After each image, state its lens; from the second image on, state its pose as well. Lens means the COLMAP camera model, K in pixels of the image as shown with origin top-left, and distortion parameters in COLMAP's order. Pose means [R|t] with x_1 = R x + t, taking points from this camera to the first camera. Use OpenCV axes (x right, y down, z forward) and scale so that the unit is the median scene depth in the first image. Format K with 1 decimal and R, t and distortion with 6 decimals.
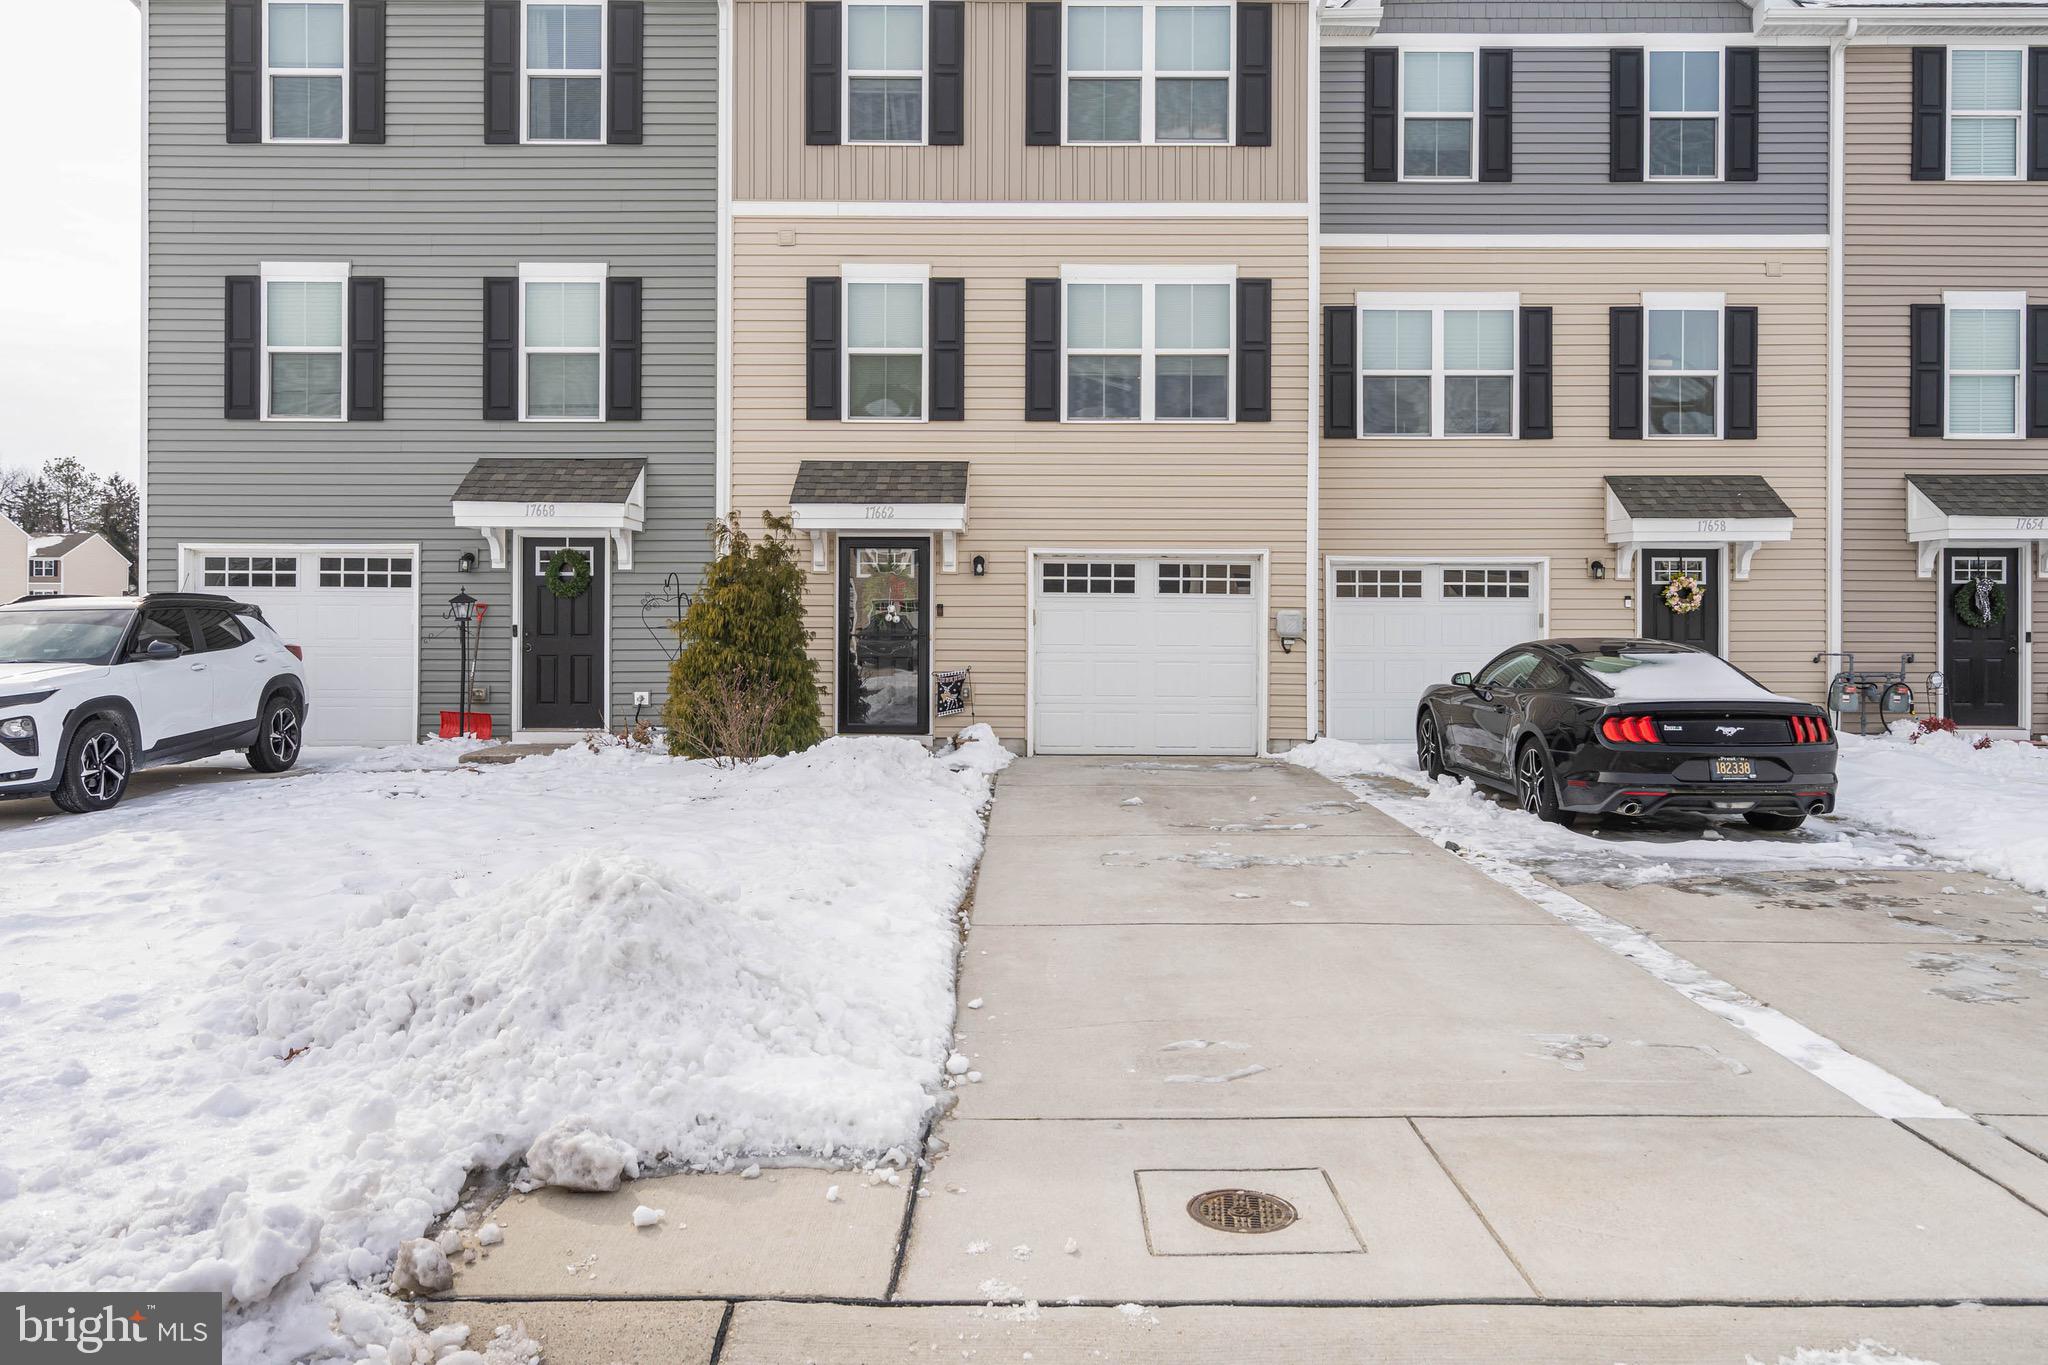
lens RADIAL K [[1487.5, 0, 1025.9], [0, 1487.5, 661.7], [0, 0, 1]] dist [0.005315, 0.001120]
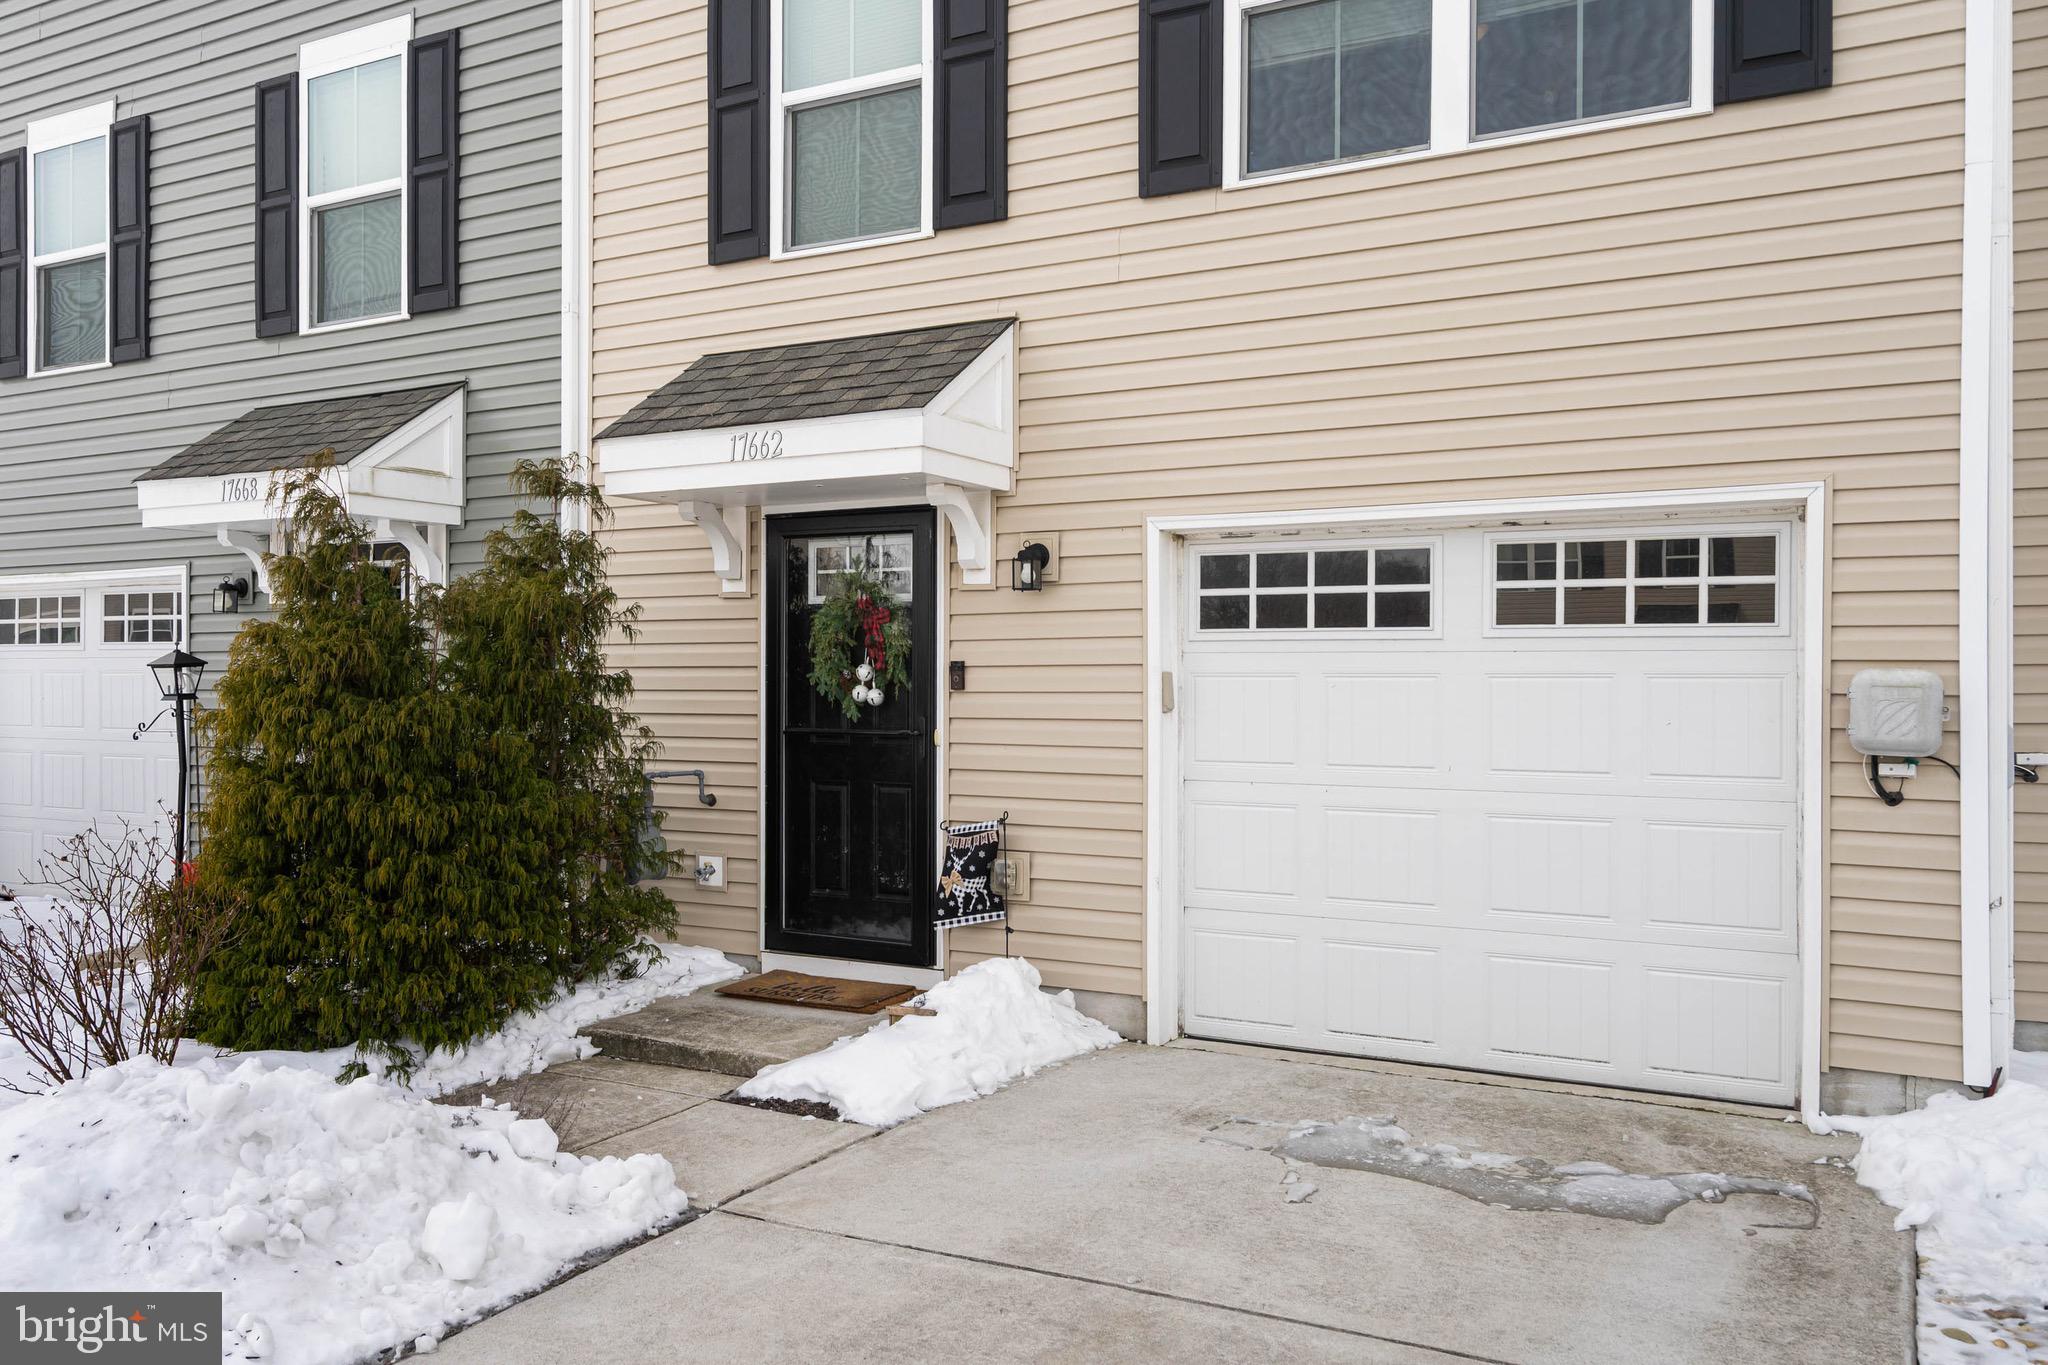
lens RADIAL K [[1632.0, 0, 1027.9], [0, 1632.0, 684.1], [0, 0, 1]] dist [0.004619, 0.014917]
pose [[0.872769, -0.002505, -0.488126, 0.185982], [-0.001940, 0.999961, -0.008601, -0.028382], [0.488129, 0.008453, 0.872731, 0.604283]]
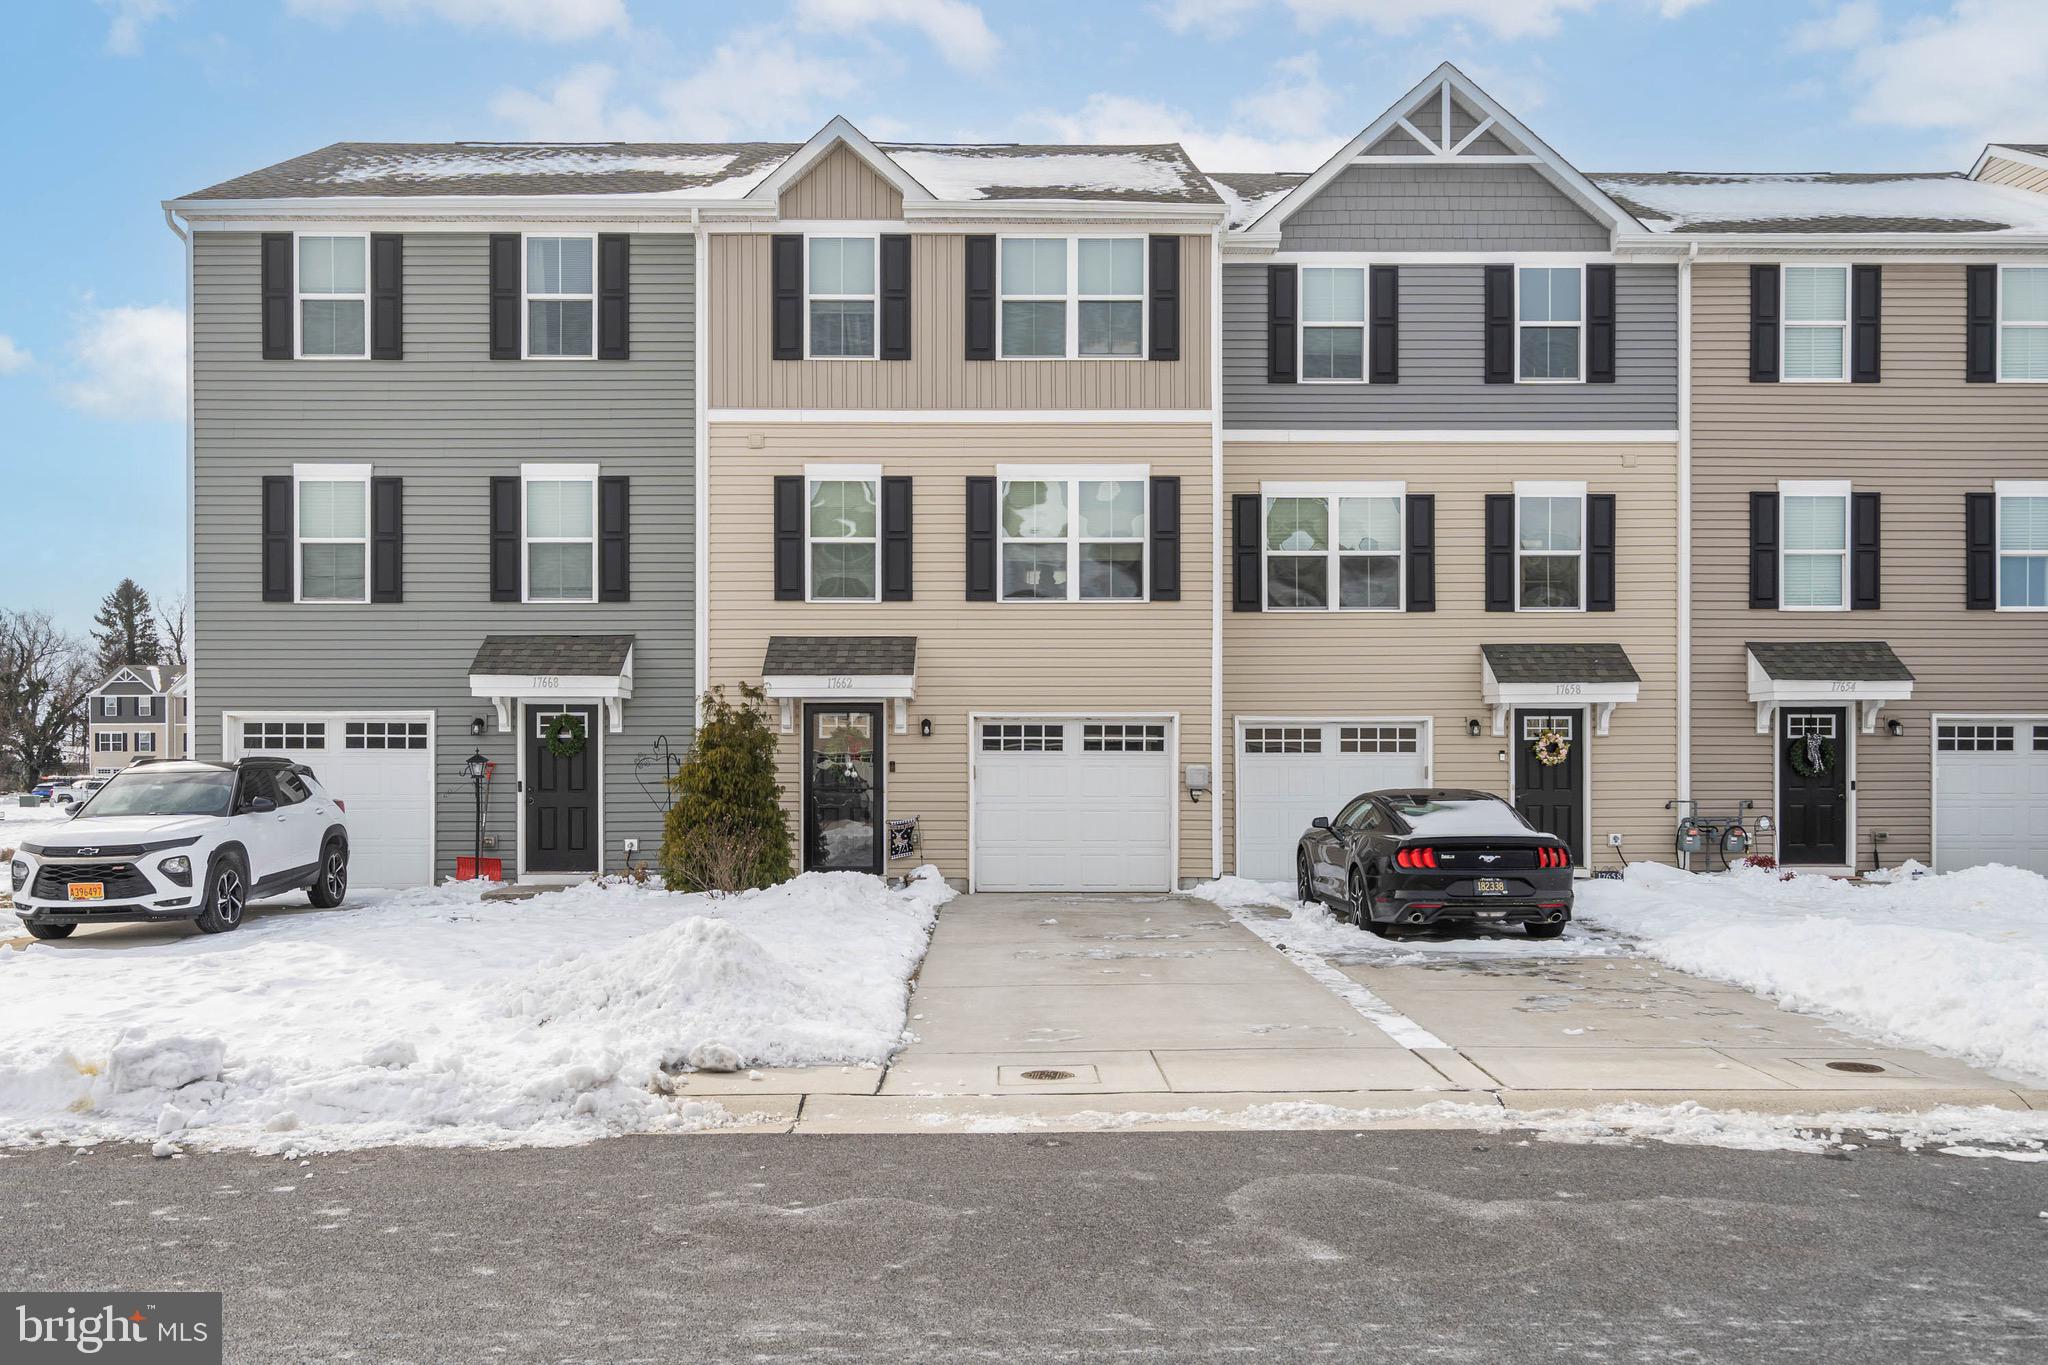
lens RADIAL K [[1710.7, 0, 1033.6], [0, 1710.7, 826.5], [0, 0, 1]] dist [-0.014812, -0.003623]
pose [[0.999642, -0.005497, 0.026188, 0.016093], [0.005332, 0.999966, 0.006343, 0.003713], [-0.026222, -0.006201, 0.999637, -0.318095]]
